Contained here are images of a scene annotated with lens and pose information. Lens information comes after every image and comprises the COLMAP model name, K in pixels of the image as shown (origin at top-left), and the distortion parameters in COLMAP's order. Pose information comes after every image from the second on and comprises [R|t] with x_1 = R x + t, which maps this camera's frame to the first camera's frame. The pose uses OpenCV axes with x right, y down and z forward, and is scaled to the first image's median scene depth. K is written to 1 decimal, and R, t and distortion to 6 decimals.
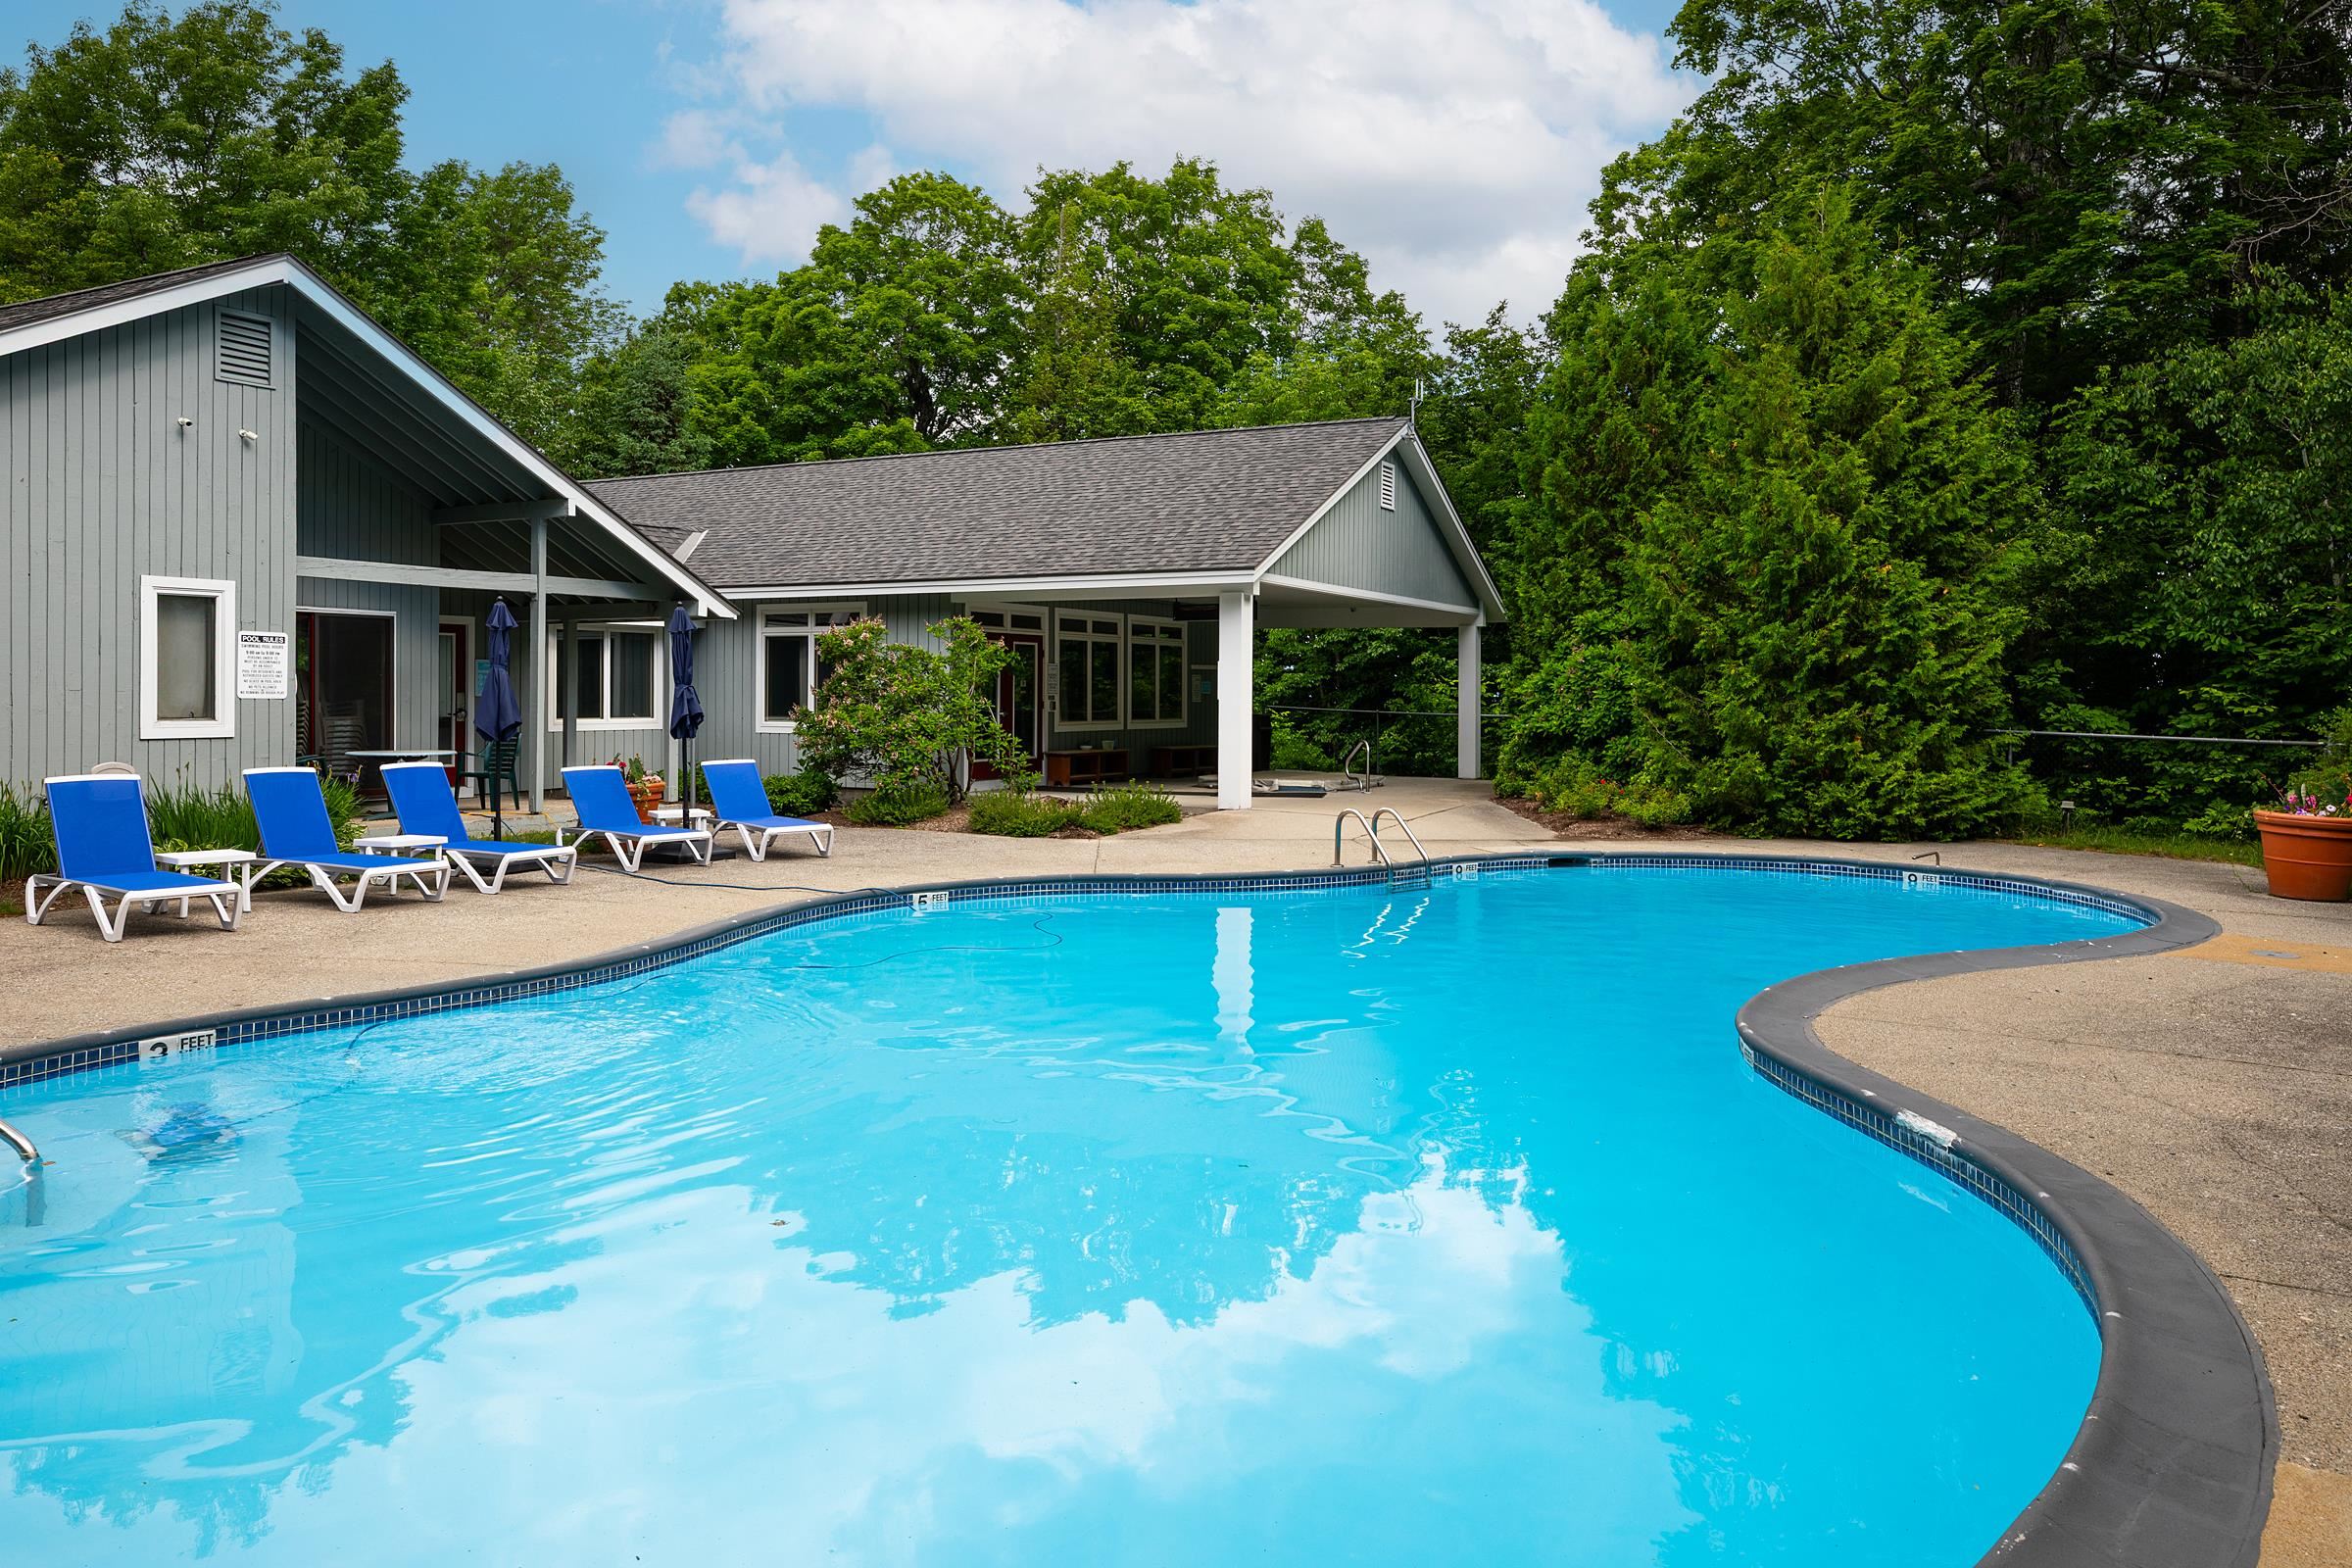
lens RADIAL K [[2004.8, 0, 1178.9], [0, 2004.8, 708.3], [0, 0, 1]] dist [-0.066282, 0.177754]
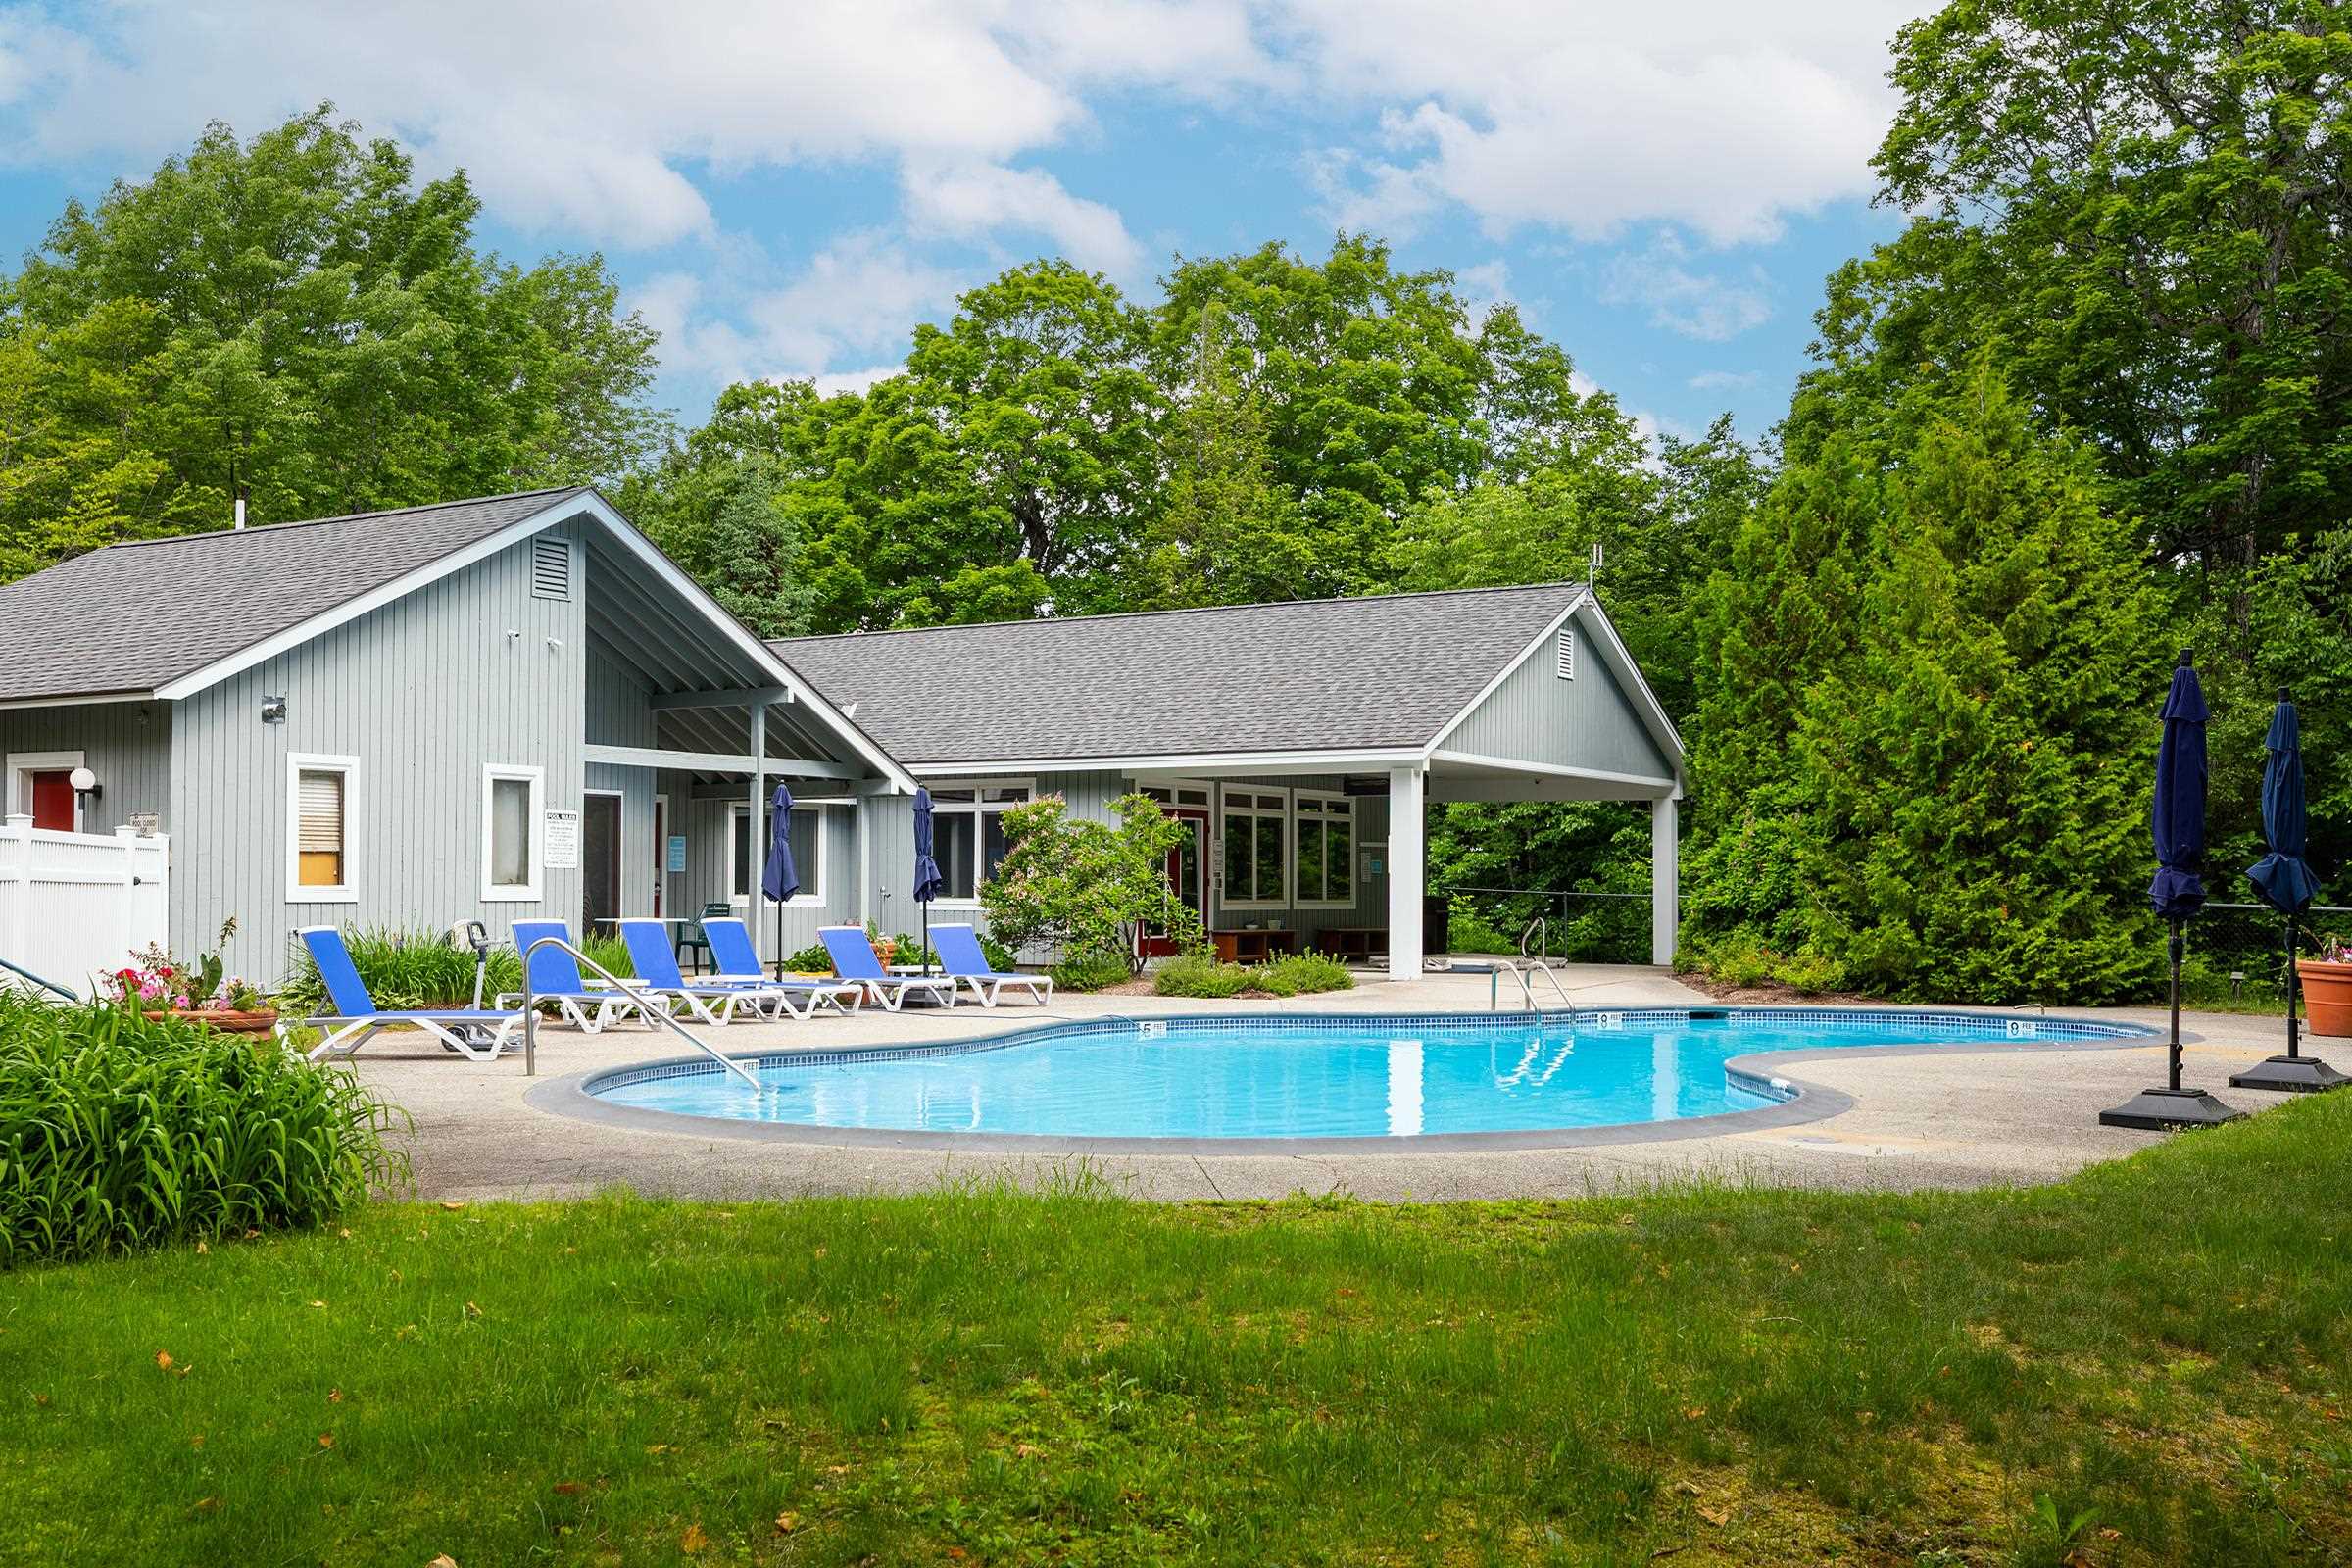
lens RADIAL K [[2495.2, 0, 1176.0], [0, 2495.2, 784.0], [0, 0, 1]] dist [0.020277, 0.020266]
pose [[0.997792, -0.003938, -0.066293, -0.003699], [0.000844, 0.998912, -0.046630, 0.008119], [0.066405, 0.046471, 0.996710, -0.238617]]
